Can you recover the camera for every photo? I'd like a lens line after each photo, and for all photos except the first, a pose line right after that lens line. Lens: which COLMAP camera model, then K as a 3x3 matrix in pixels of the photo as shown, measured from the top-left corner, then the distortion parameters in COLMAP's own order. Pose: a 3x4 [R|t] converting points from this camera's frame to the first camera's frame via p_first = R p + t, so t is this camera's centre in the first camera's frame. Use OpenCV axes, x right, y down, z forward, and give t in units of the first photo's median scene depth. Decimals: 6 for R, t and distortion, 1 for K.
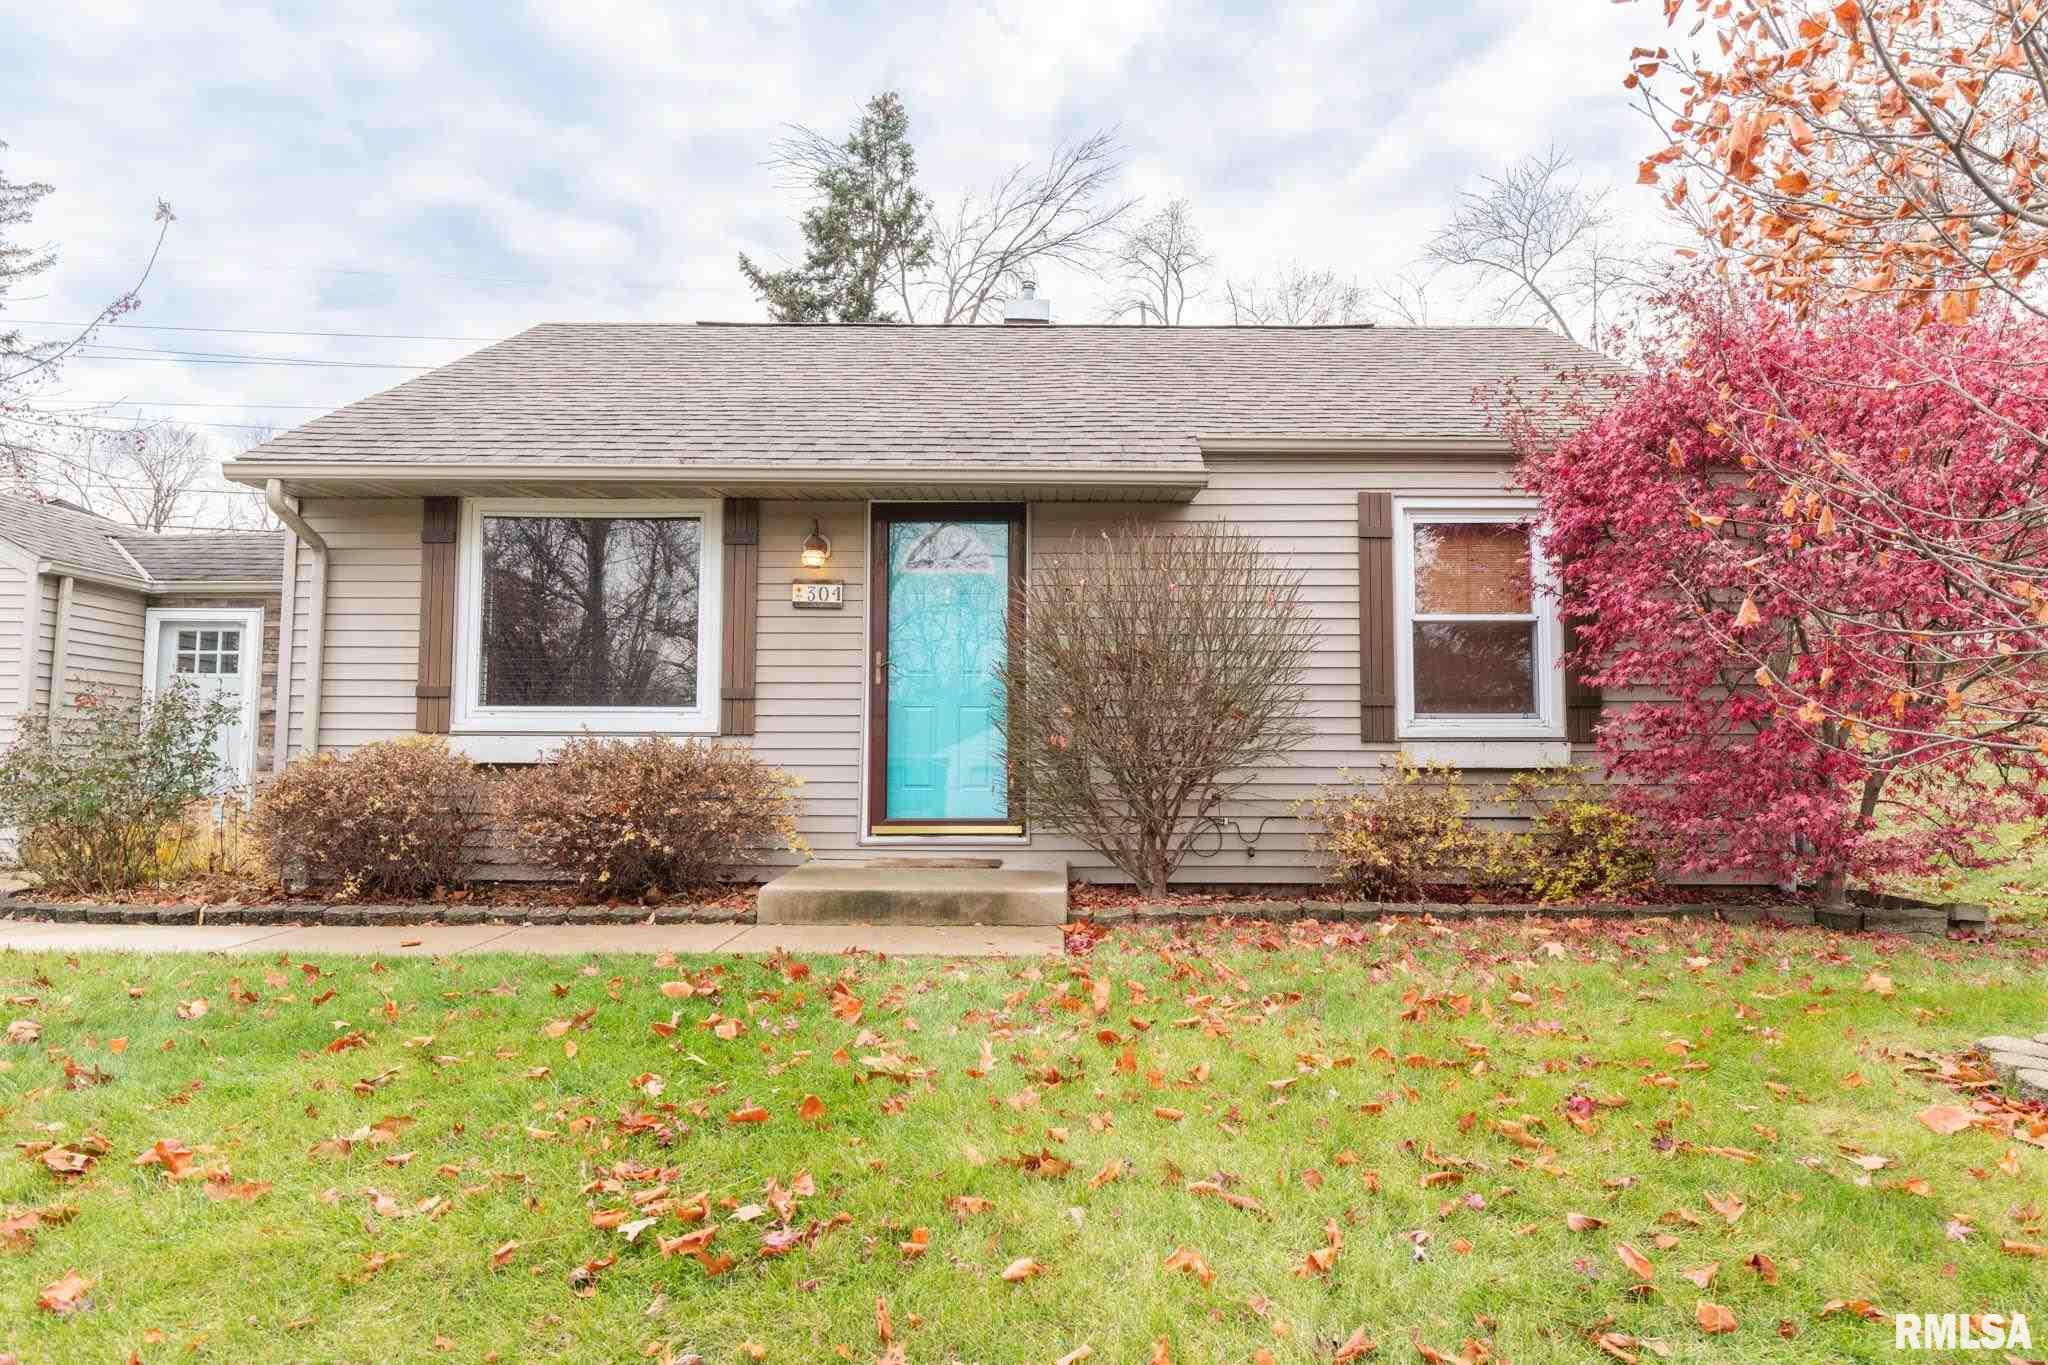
lens RADIAL K [[1323.4, 0, 1072.5], [0, 1323.4, 686.3], [0, 0, 1]] dist [0.005823, -0.026060]
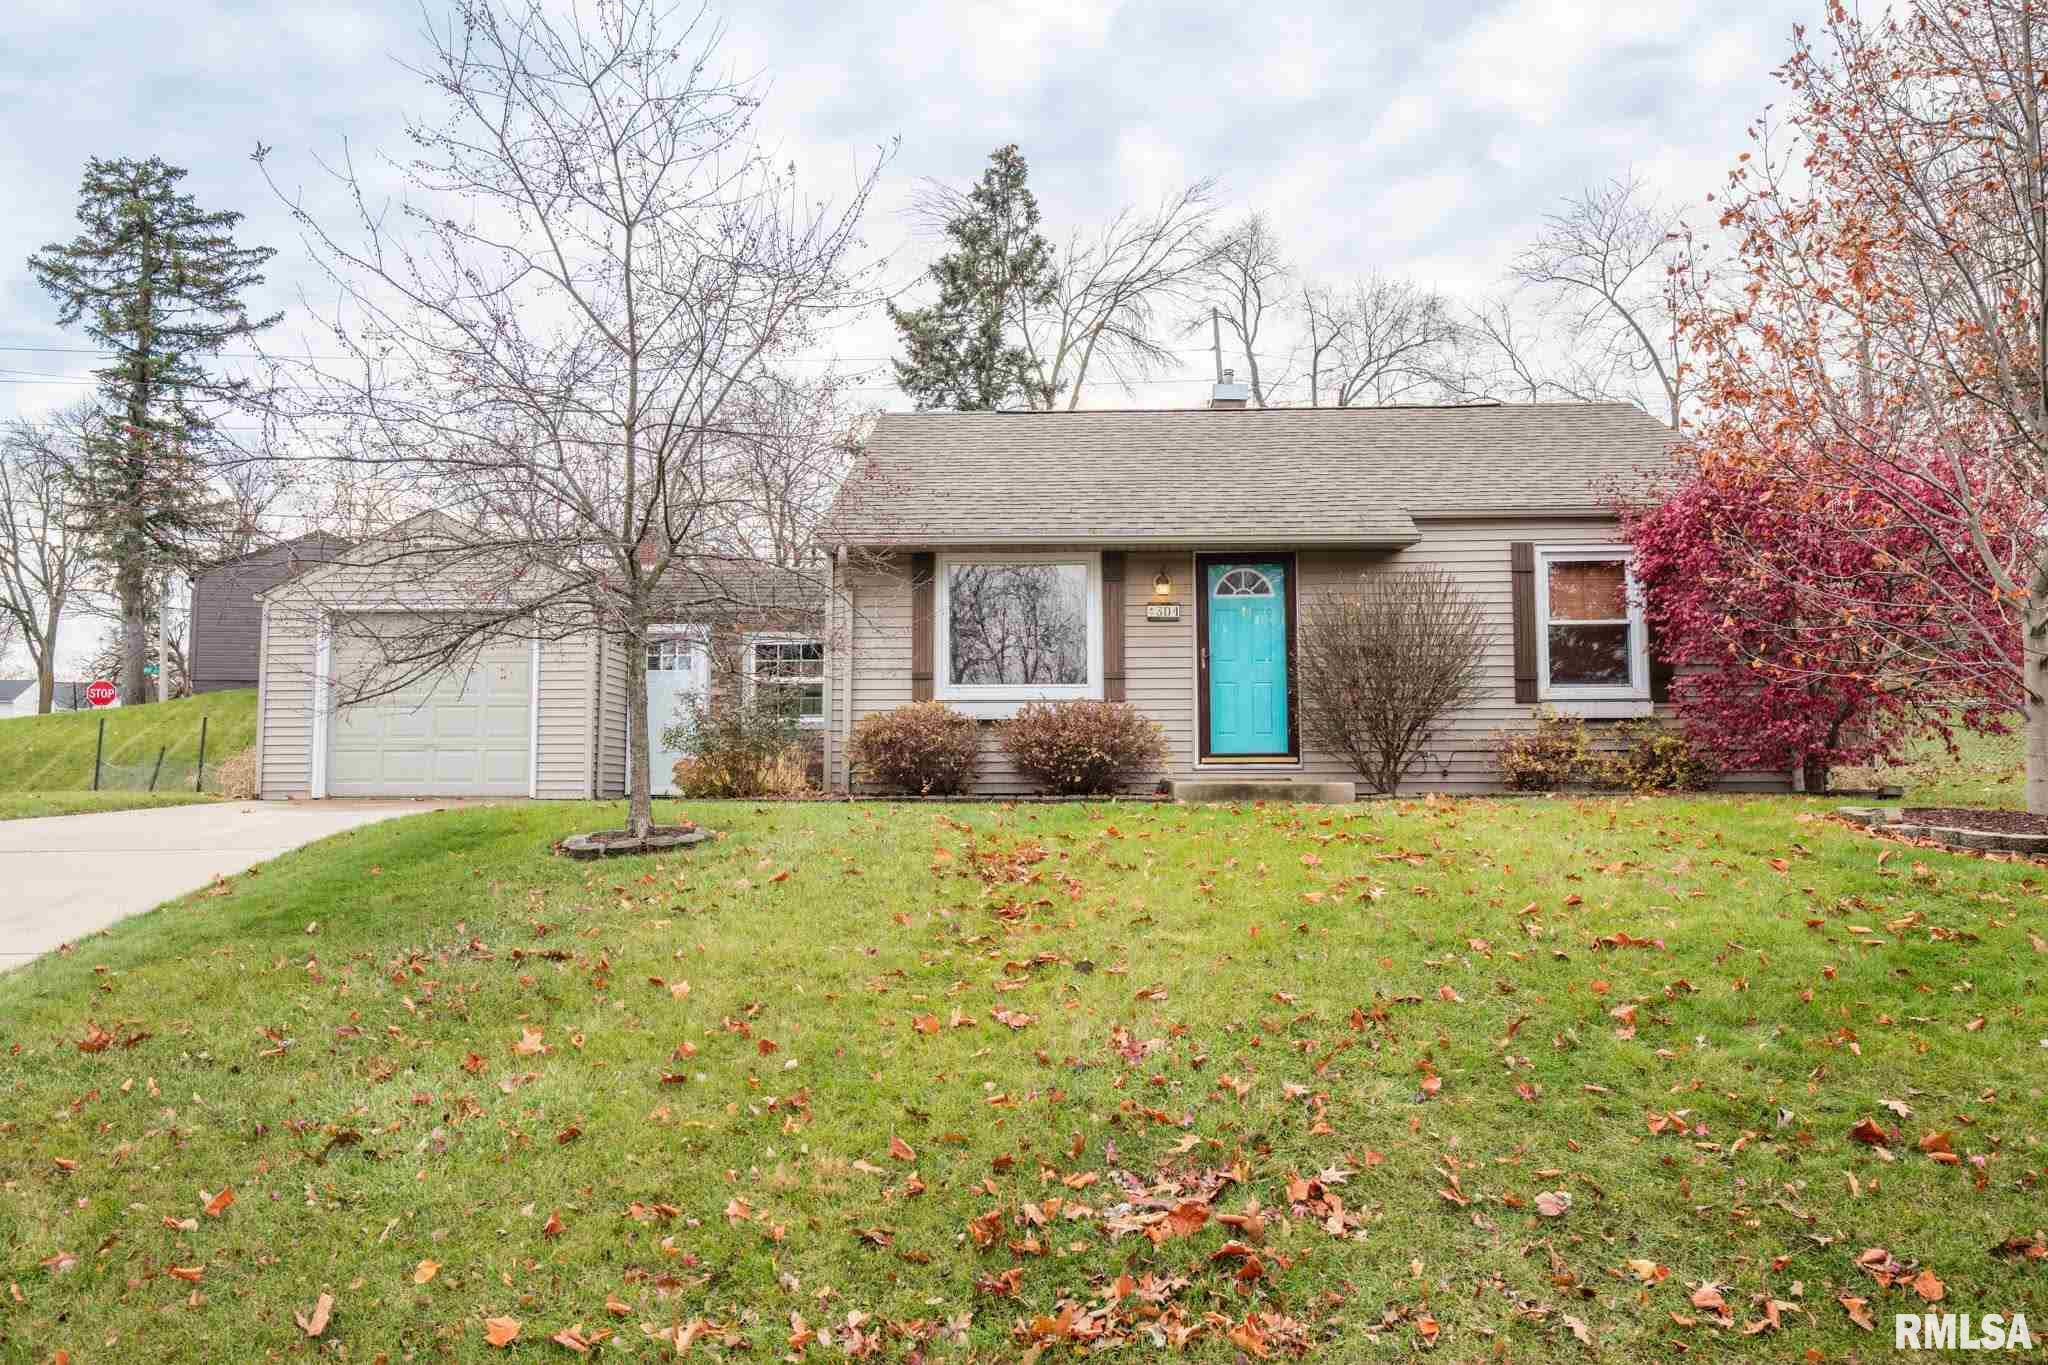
lens RADIAL K [[1413.9, 0, 1024.0], [0, 1413.9, 682.5], [0, 0, 1]] dist [-0.000570, -0.000068]
pose [[0.998157, -0.008281, -0.060119, -0.257347], [0.007764, 0.999931, -0.008817, 0.028153], [0.060188, 0.008334, 0.998152, -0.690962]]
